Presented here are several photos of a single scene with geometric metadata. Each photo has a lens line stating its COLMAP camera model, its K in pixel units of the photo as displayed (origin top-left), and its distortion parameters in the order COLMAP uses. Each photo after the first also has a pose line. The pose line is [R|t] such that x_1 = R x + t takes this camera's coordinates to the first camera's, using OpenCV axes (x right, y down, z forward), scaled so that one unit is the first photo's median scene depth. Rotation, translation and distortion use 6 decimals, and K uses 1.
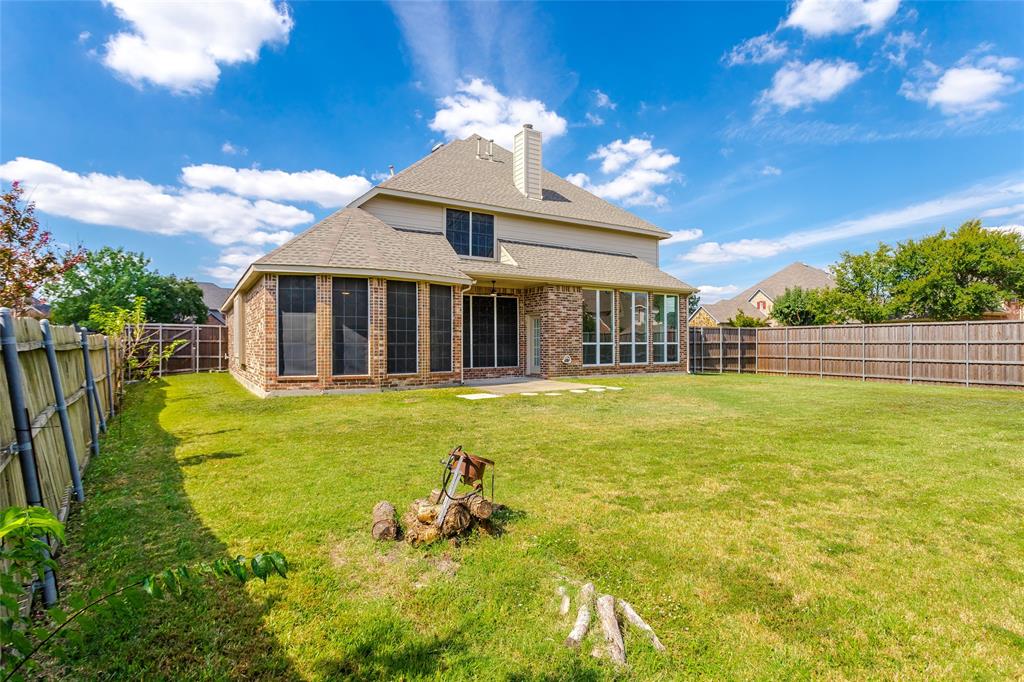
lens RADIAL K [[537.7, 0, 513.9], [0, 537.7, 343.4], [0, 0, 1]] dist [0.004846, 0.001230]
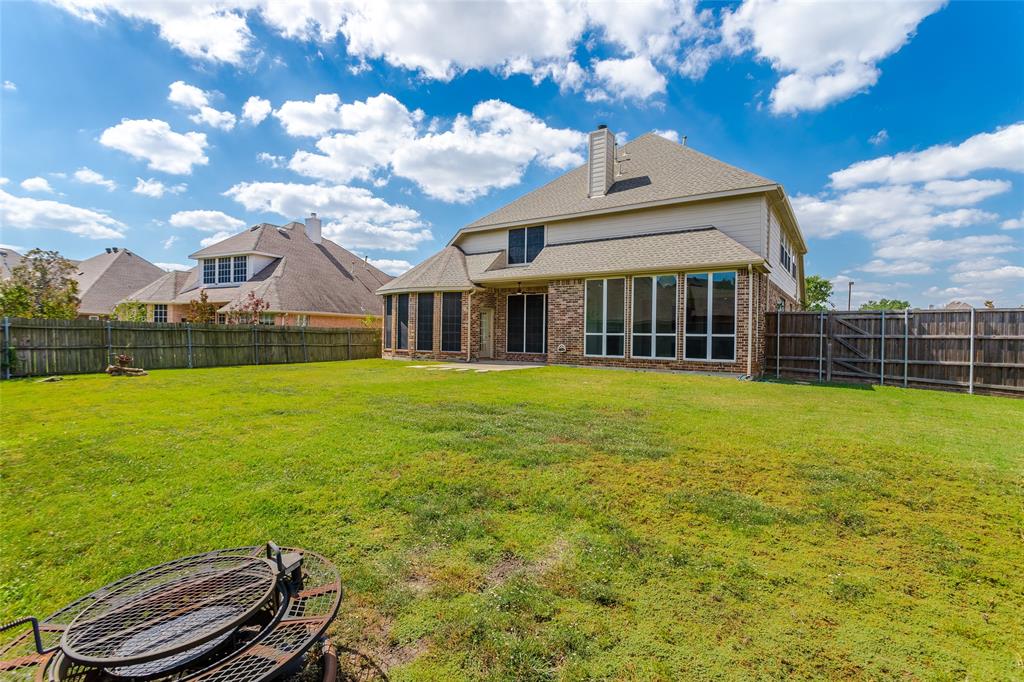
lens RADIAL K [[478.4, 0, 508.9], [0, 478.4, 340.1], [0, 0, 1]] dist [-0.000154, 0.000302]
pose [[0.385074, 0.020985, -0.922647, 0.905566], [-0.011468, 0.999773, 0.017953, -0.002589], [0.922814, 0.003667, 0.385228, 0.516740]]
